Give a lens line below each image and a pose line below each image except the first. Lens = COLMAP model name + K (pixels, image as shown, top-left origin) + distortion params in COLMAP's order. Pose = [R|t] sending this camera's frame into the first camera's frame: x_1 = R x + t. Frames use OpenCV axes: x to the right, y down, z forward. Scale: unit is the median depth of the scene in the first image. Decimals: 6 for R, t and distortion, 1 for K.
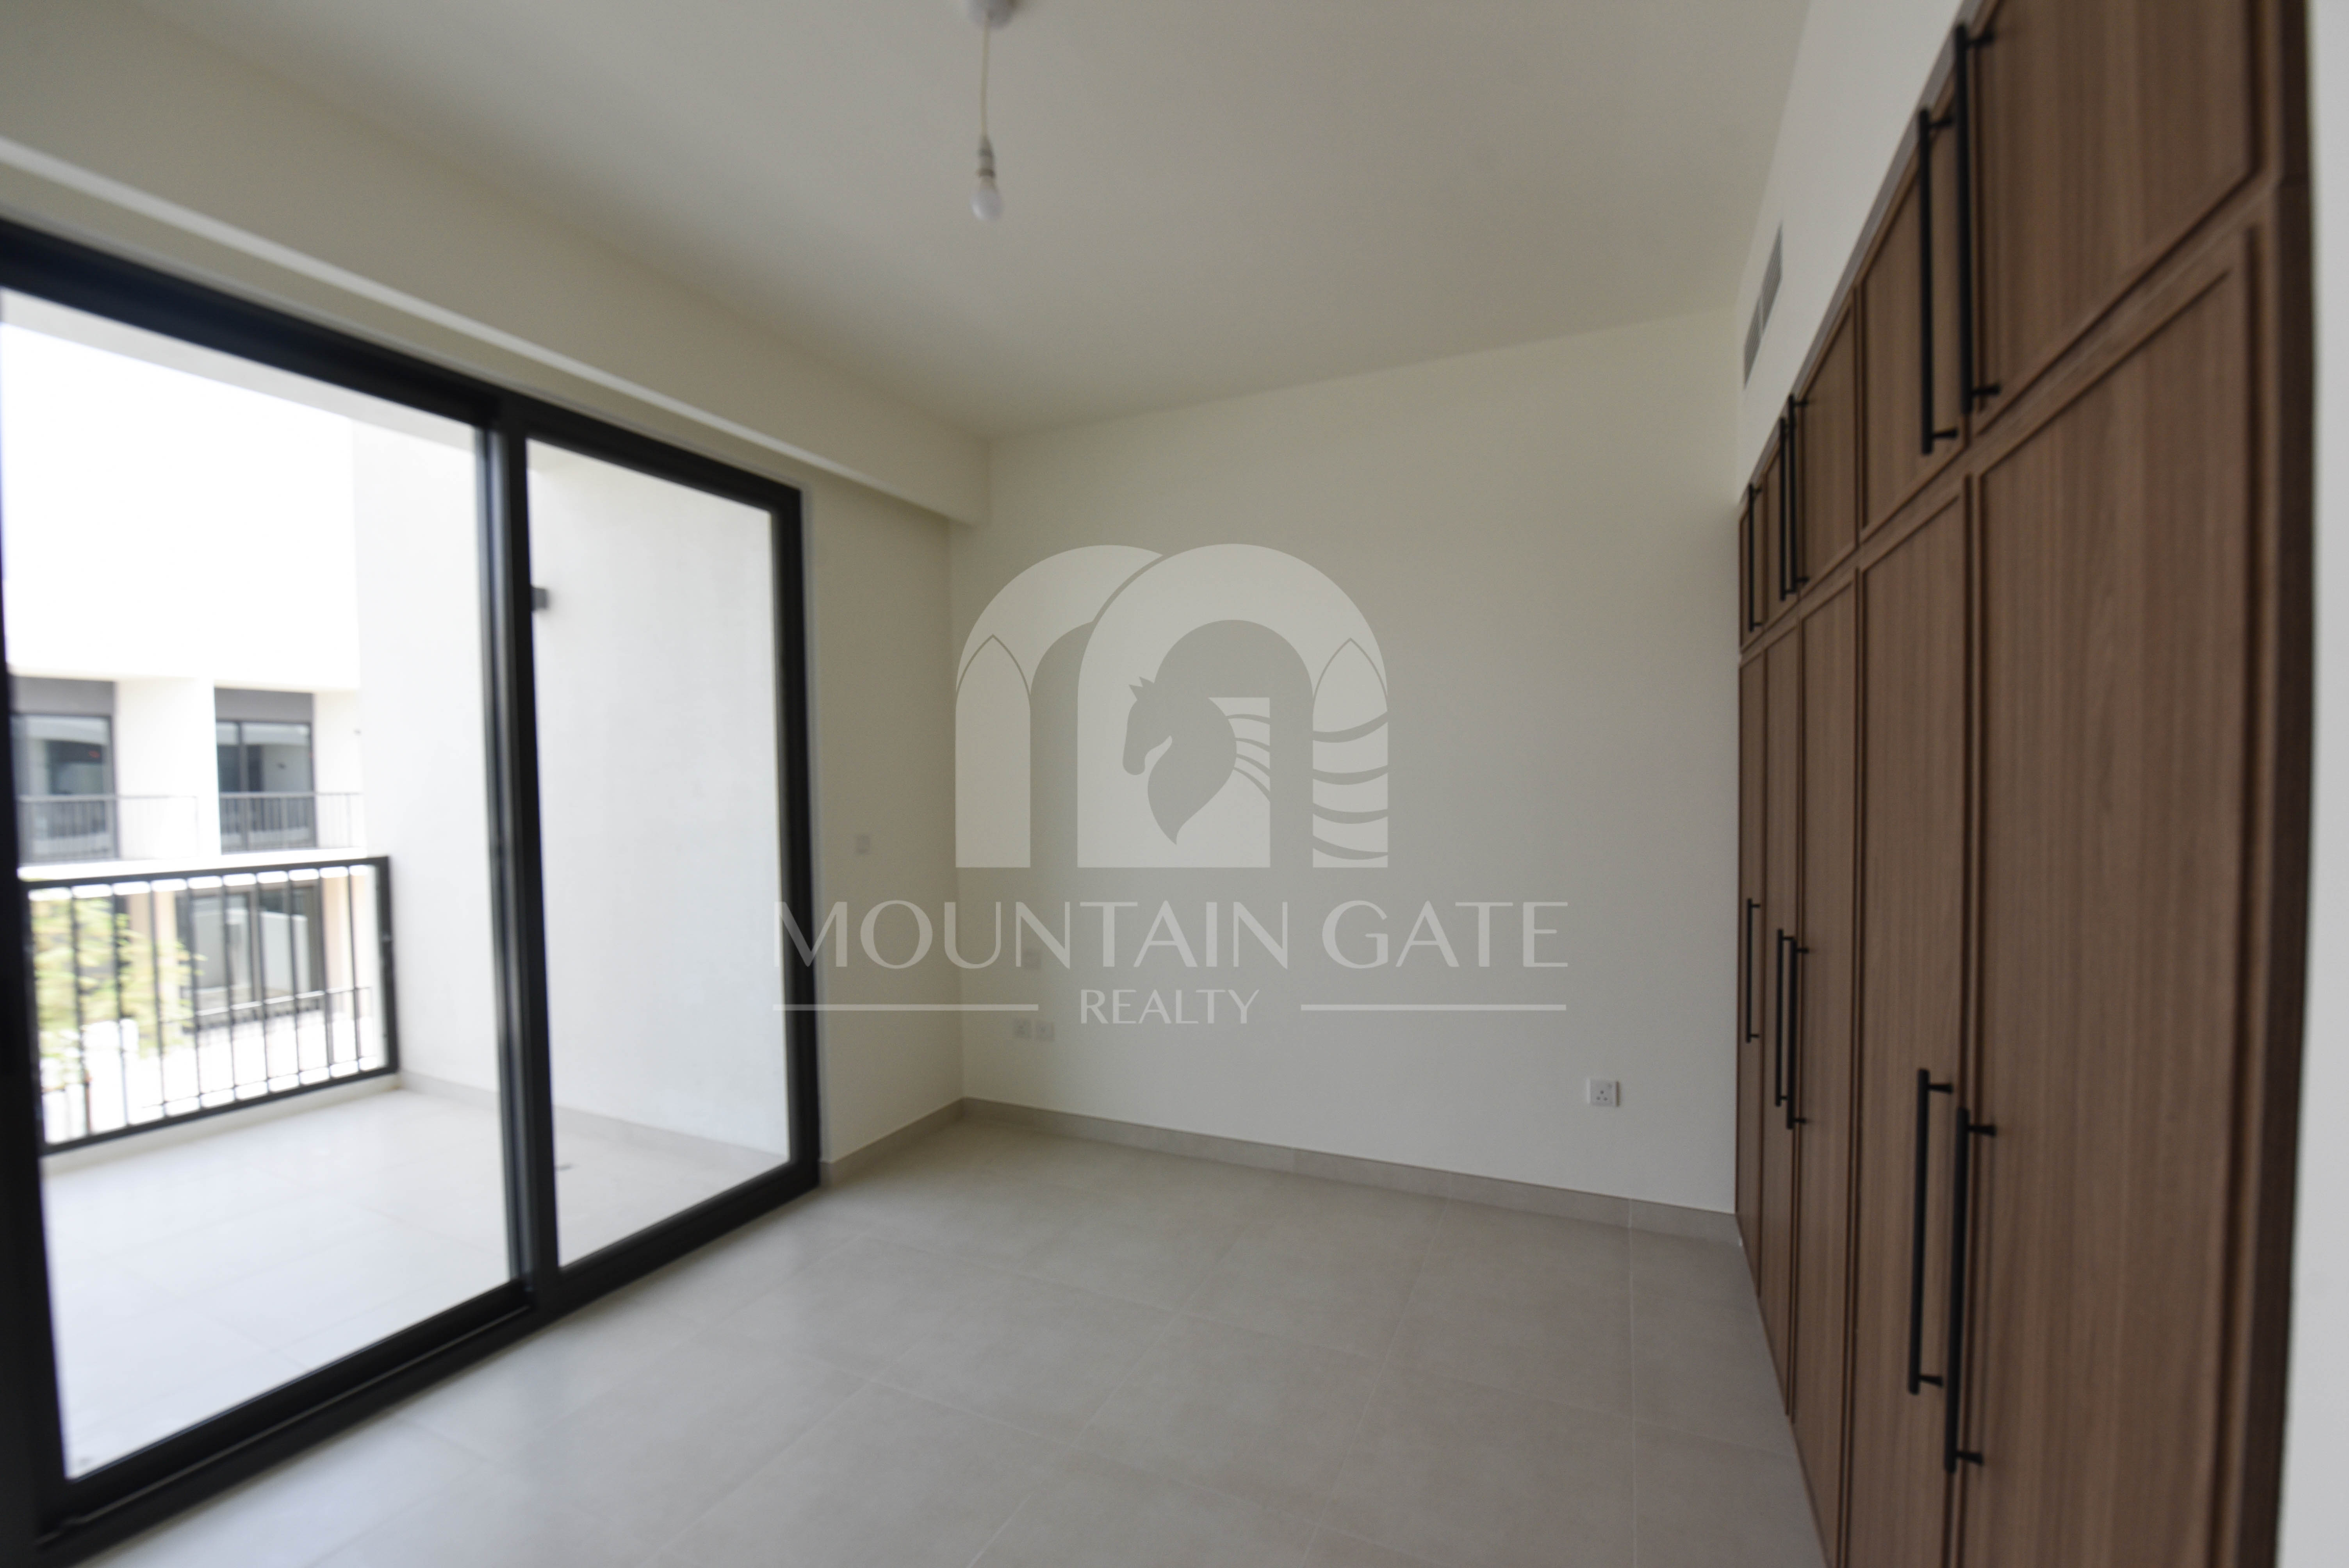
lens RADIAL K [[947.6, 0, 1200.2], [0, 947.6, 802.2], [0, 0, 1]] dist [-0.000929, -0.014534]
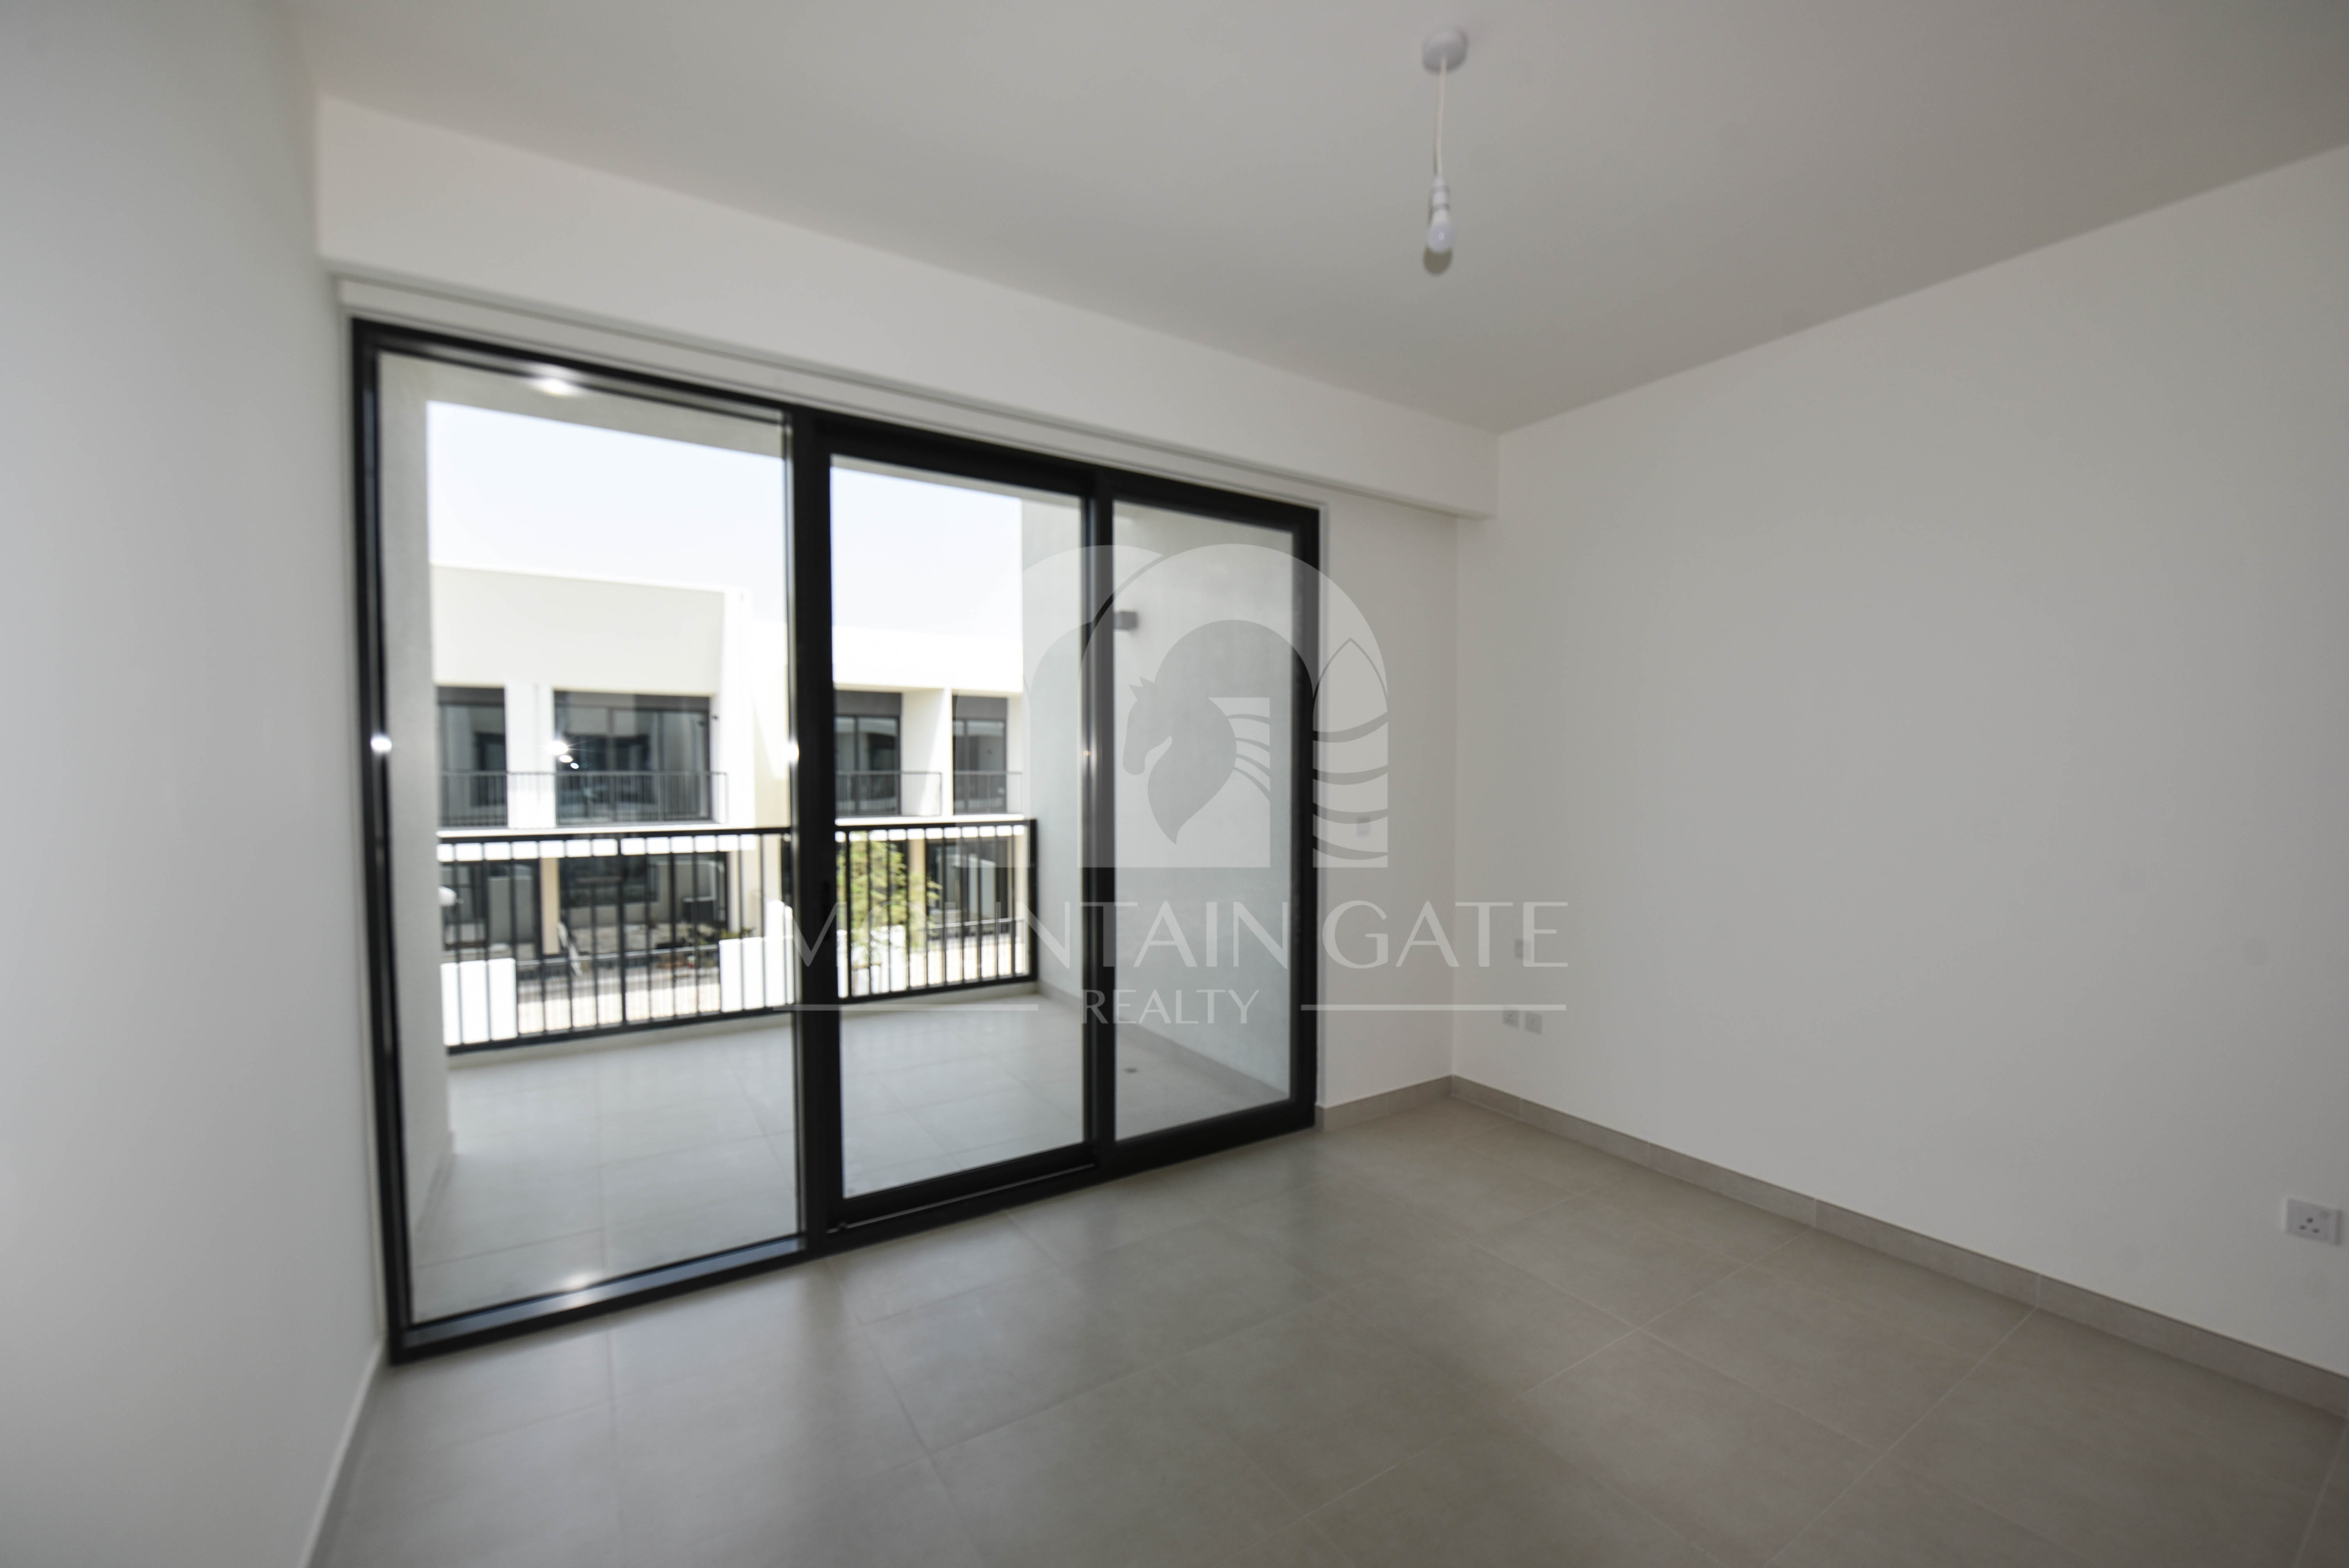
lens RADIAL K [[949.4, 0, 1181.6], [0, 949.4, 802.4], [0, 0, 1]] dist [-0.021909, -0.000585]
pose [[0.837139, 0.031922, -0.546058, 0.064592], [-0.024987, 0.999485, 0.020122, 0.000190], [0.546419, -0.003201, 0.837506, -0.028793]]
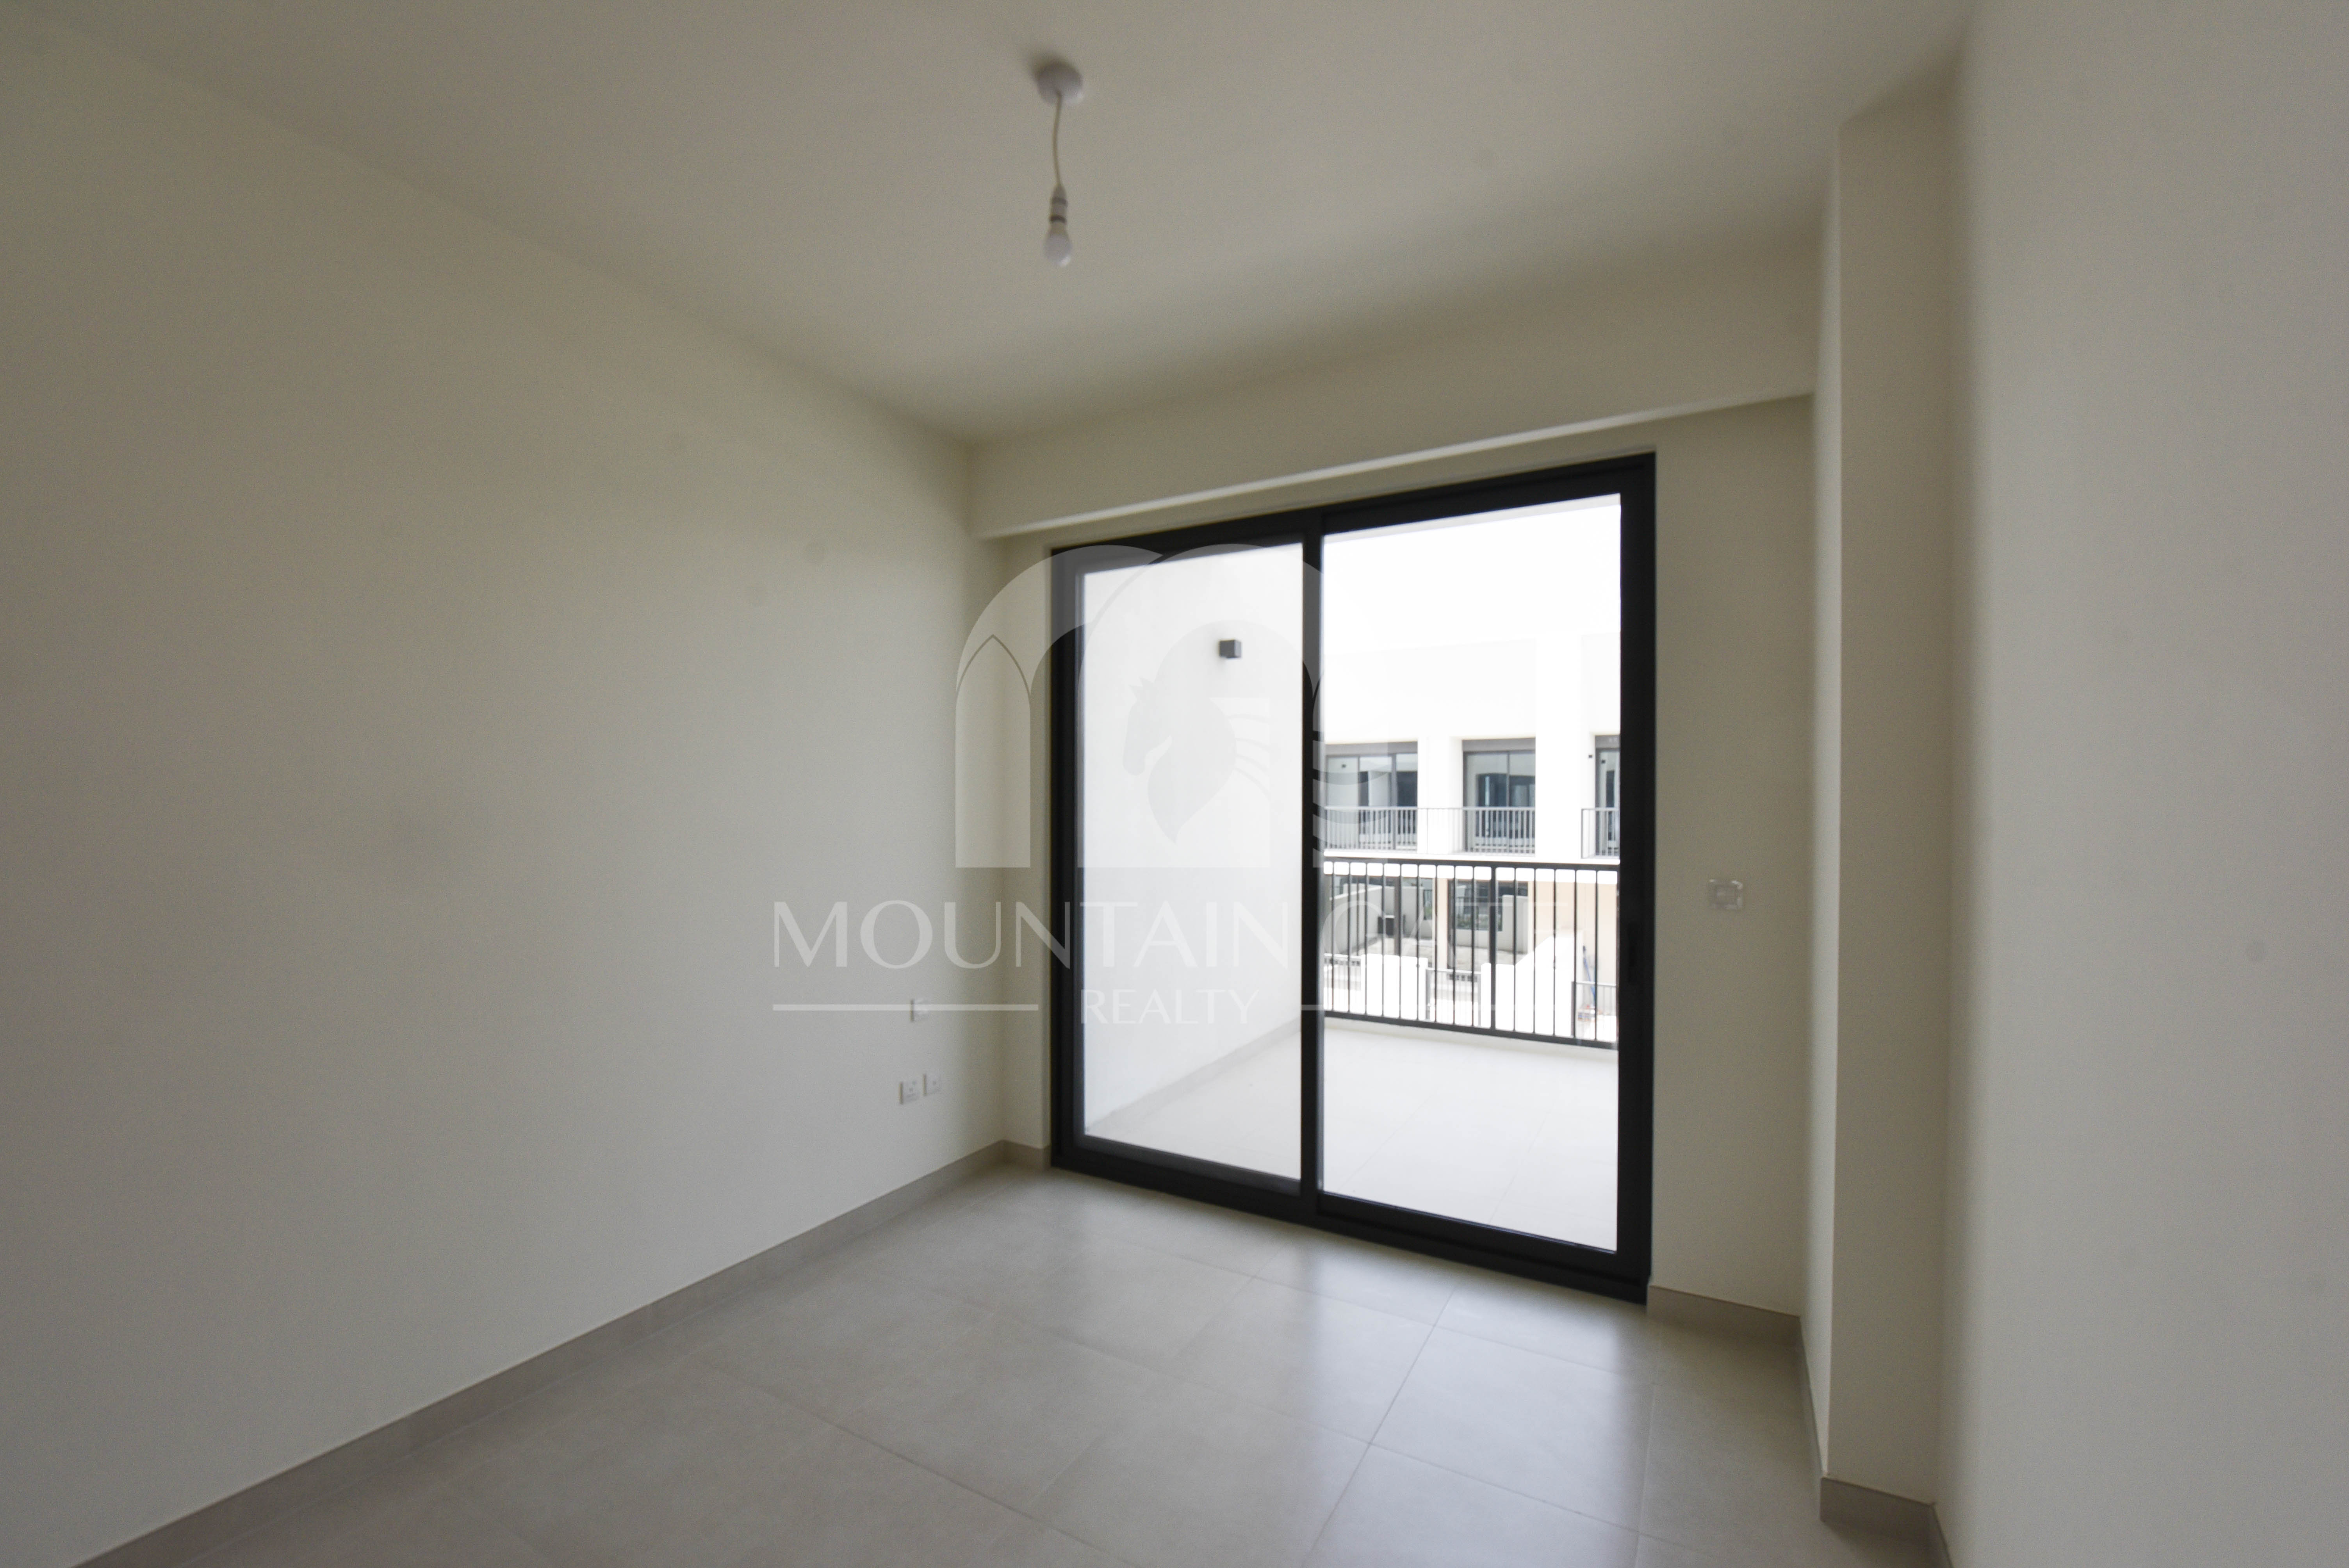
lens RADIAL K [[949.4, 0, 1181.6], [0, 949.4, 802.4], [0, 0, 1]] dist [-0.021909, -0.000585]
pose [[-0.086641, 0.010546, -0.996184, 0.407958], [-0.028329, 0.999514, 0.013045, -0.023247], [0.995837, 0.029351, -0.086300, 0.636858]]
